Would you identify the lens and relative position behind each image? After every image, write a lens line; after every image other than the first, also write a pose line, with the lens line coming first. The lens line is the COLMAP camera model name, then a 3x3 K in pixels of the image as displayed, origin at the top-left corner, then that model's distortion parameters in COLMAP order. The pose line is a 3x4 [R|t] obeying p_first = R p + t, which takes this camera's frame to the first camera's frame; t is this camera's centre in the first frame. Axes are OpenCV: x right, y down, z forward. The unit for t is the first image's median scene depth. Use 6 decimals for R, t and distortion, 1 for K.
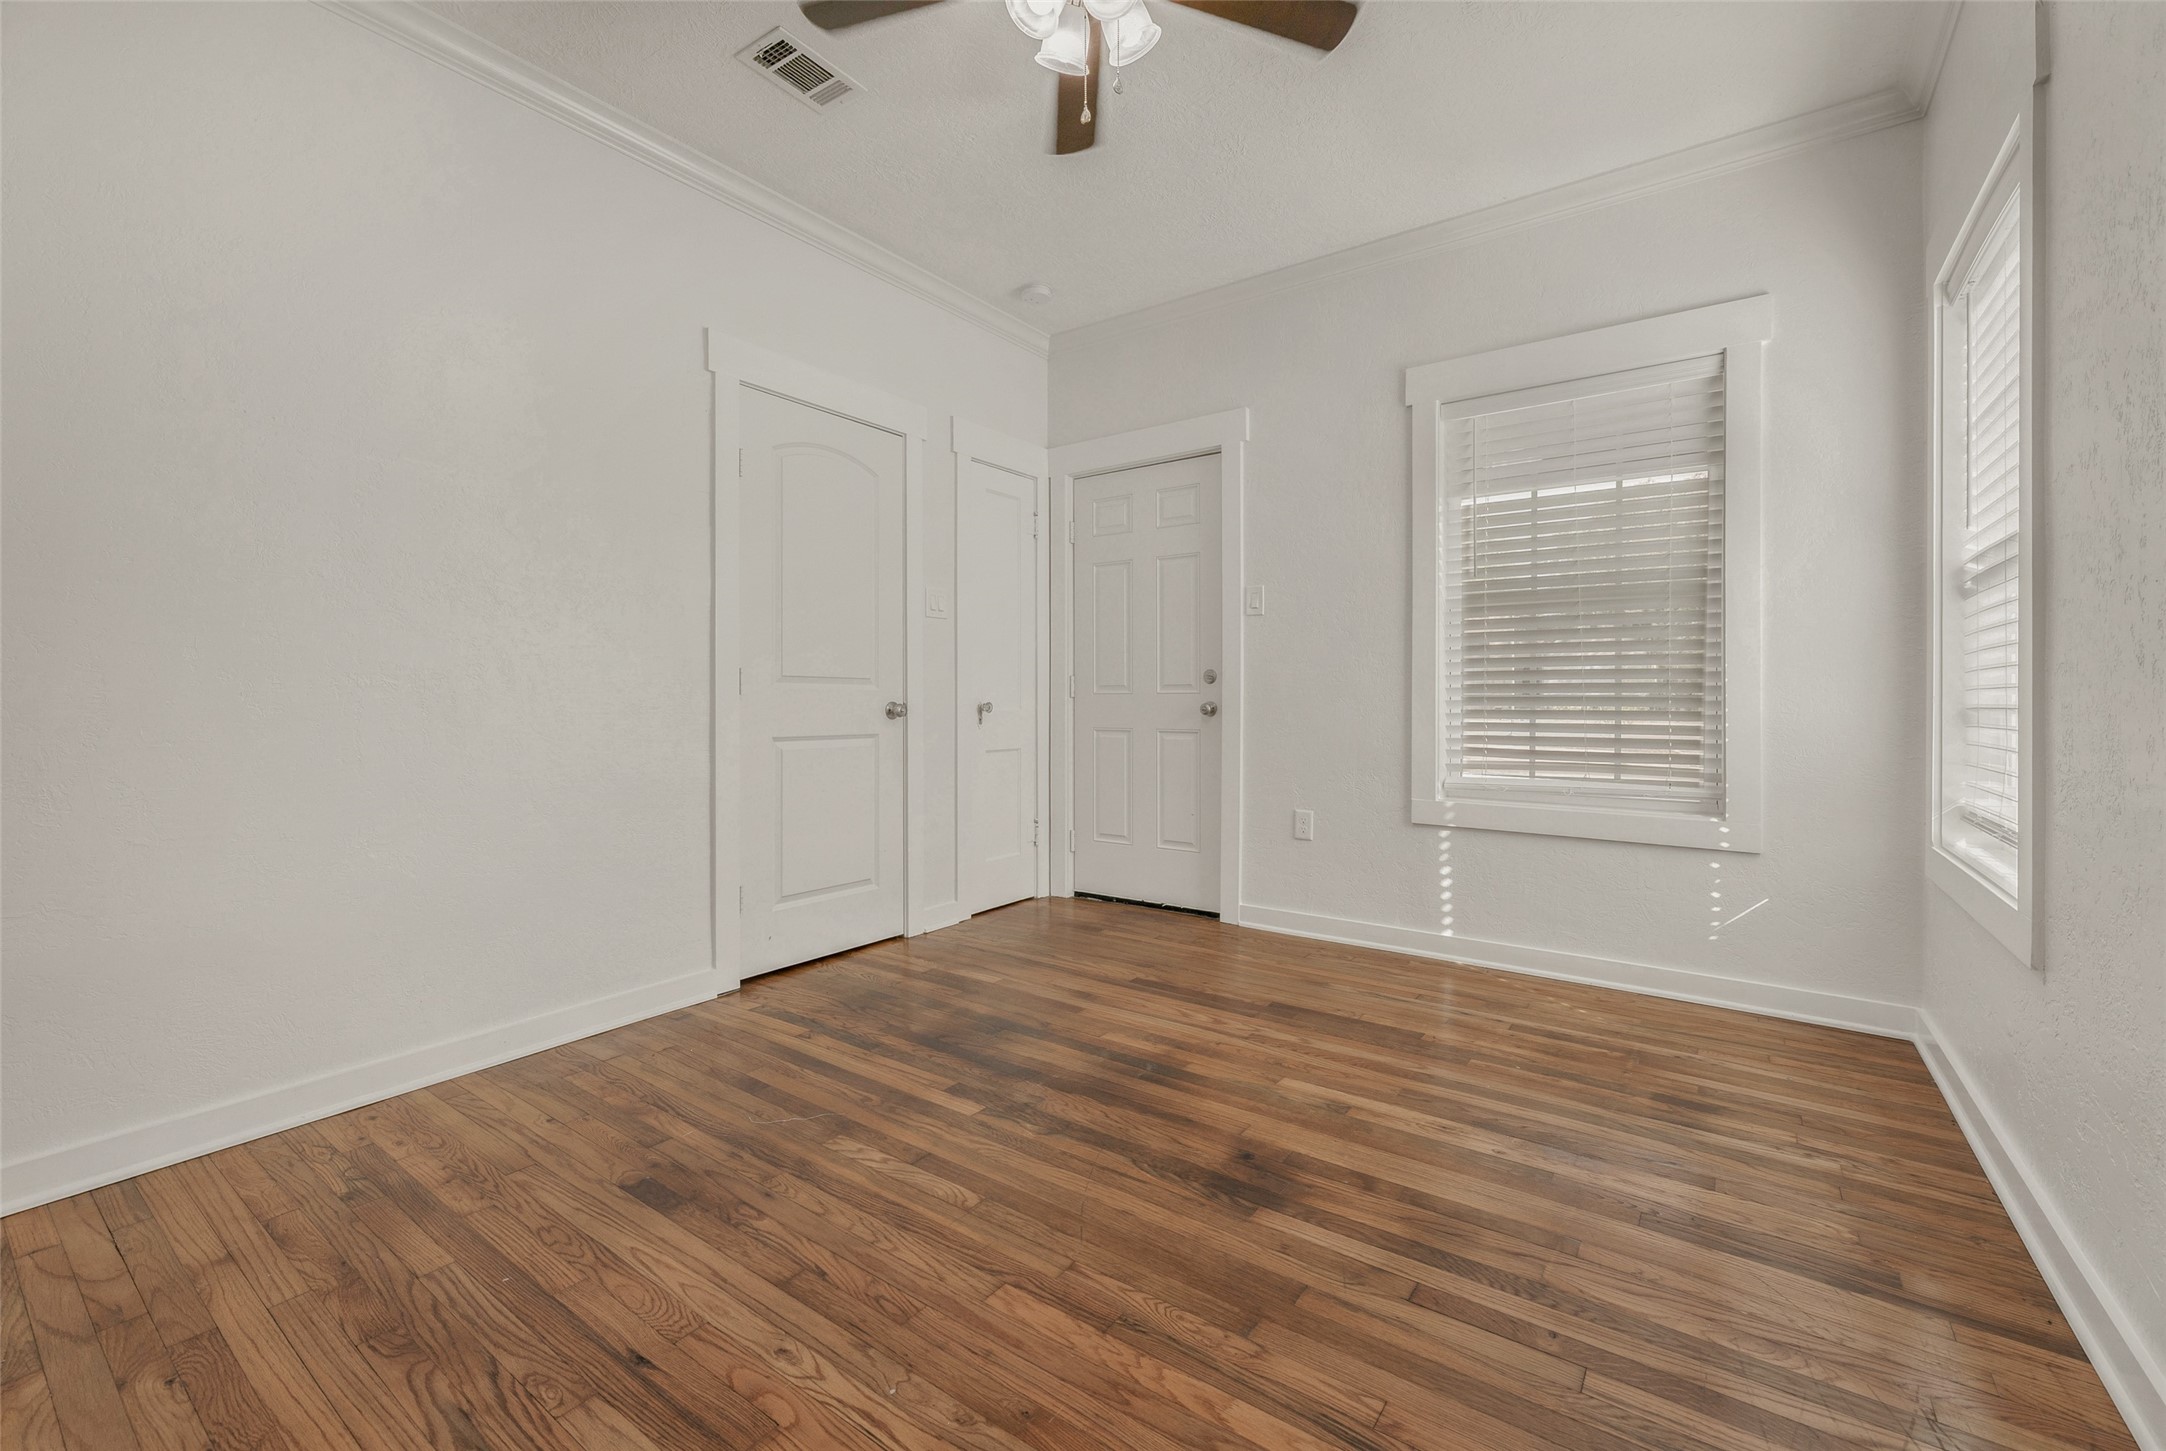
lens RADIAL K [[899.6, 0, 1084.3], [0, 899.6, 716.8], [0, 0, 1]] dist [-0.000824, -0.000125]
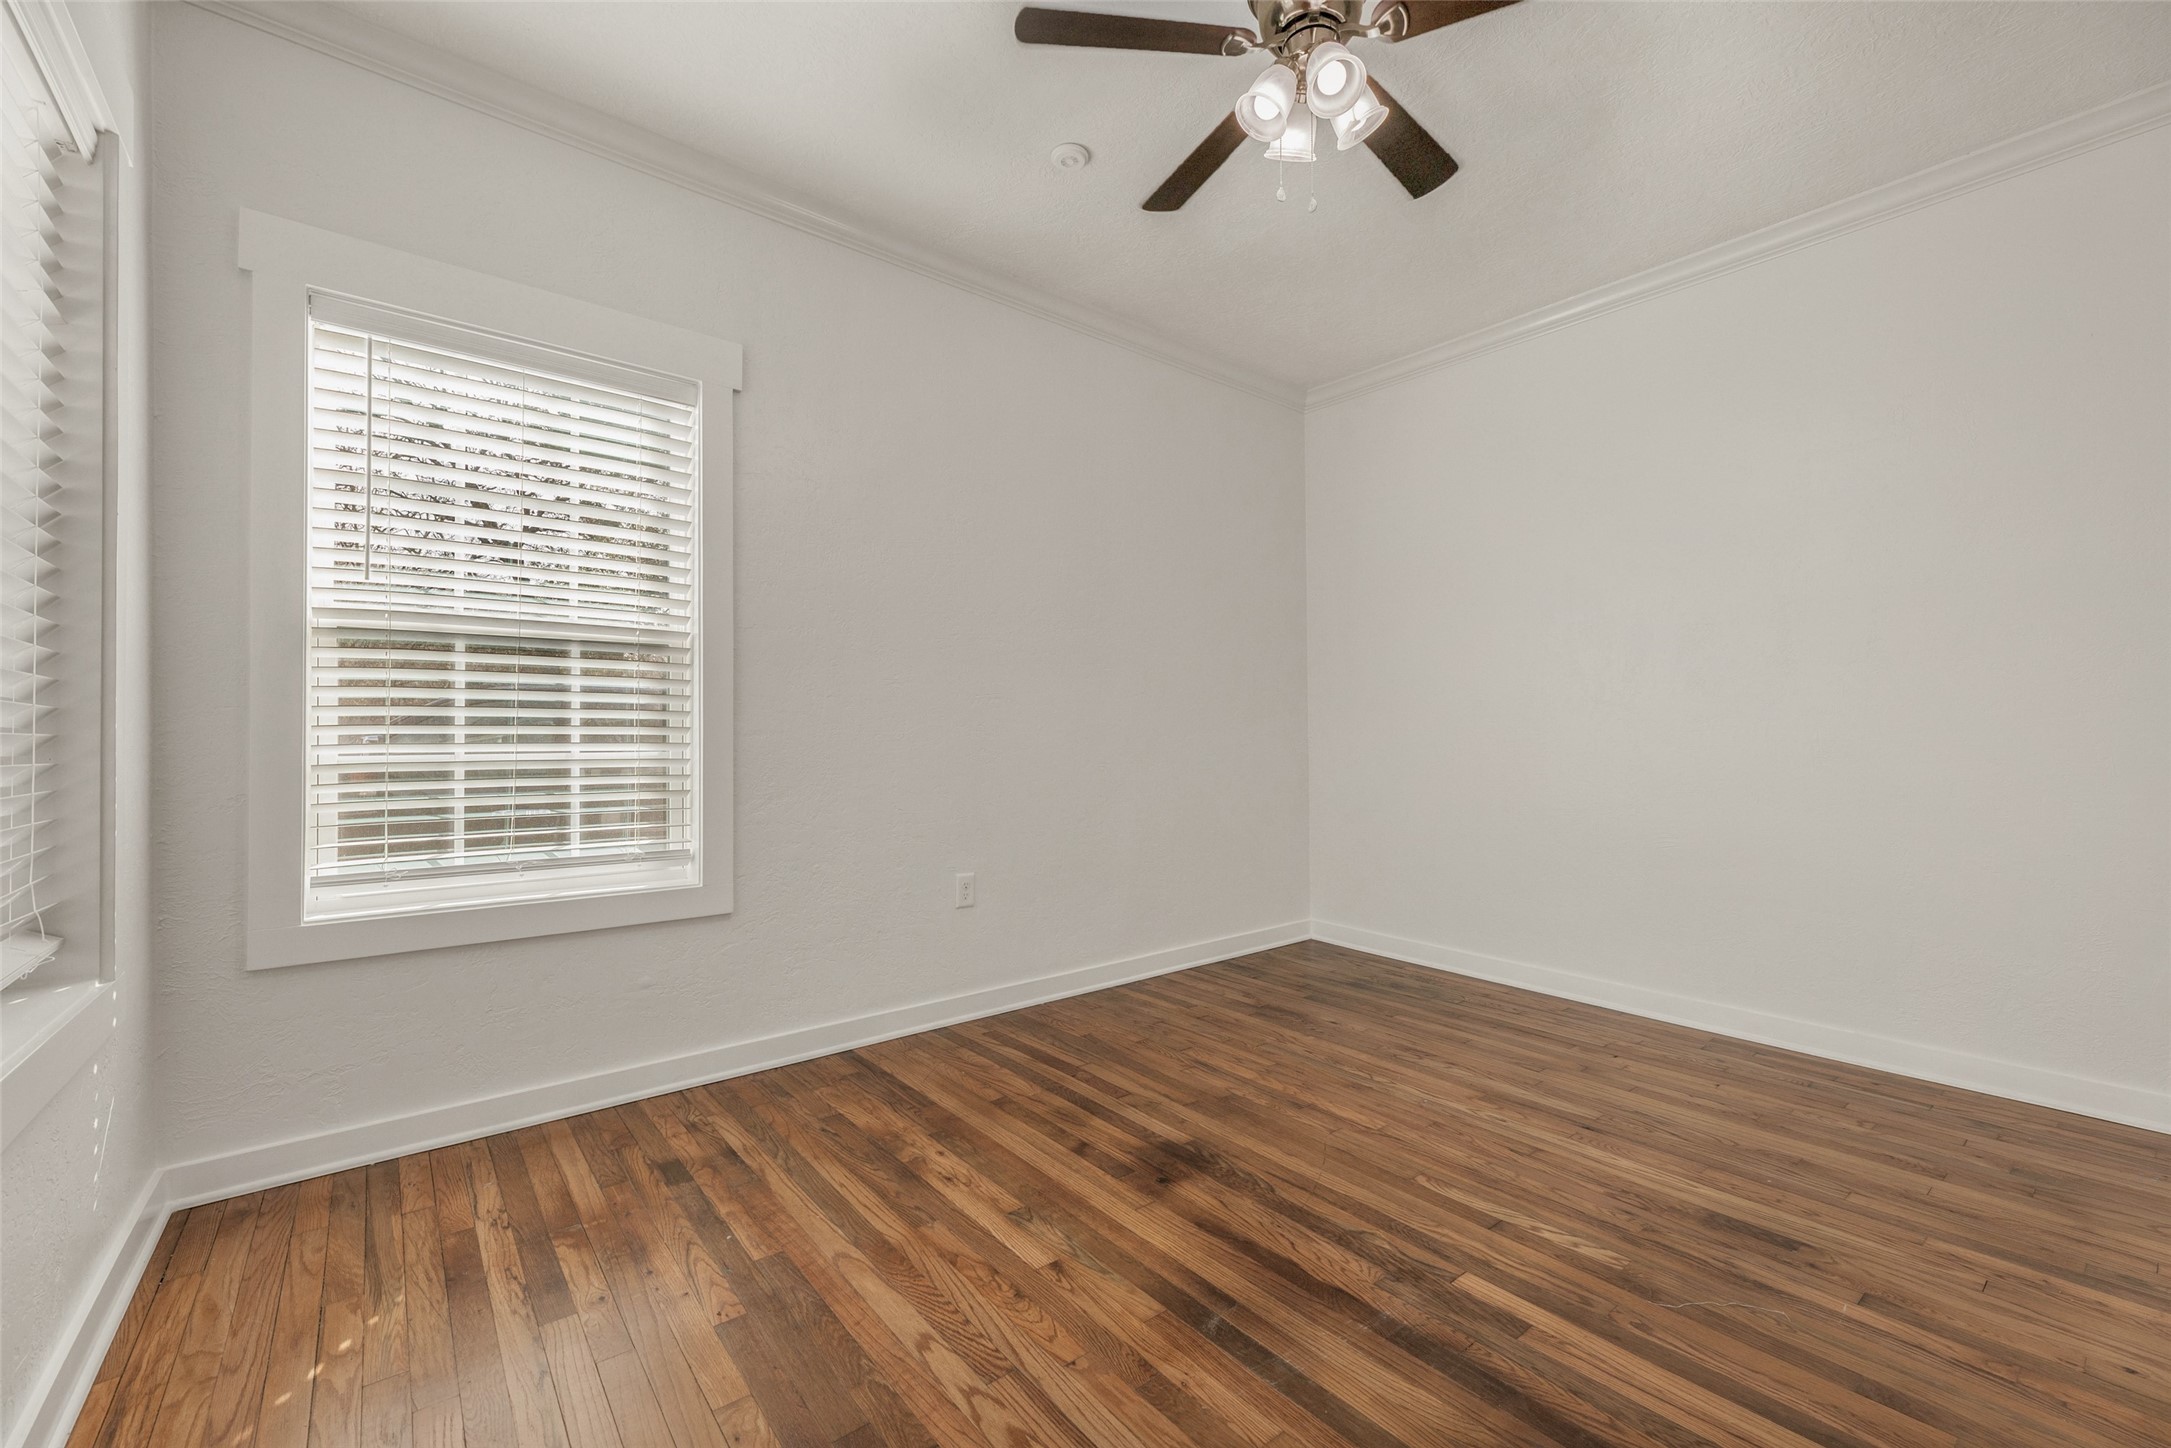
lens RADIAL K [[901.7, 0, 1086.8], [0, 901.7, 715.3], [0, 0, 1]] dist [-0.000824, -0.000125]
pose [[-0.964695, 0.009768, 0.263187, -0.016945], [0.007627, 0.999929, -0.009155, -0.050362], [-0.263258, -0.006824, -0.964701, 1.985762]]
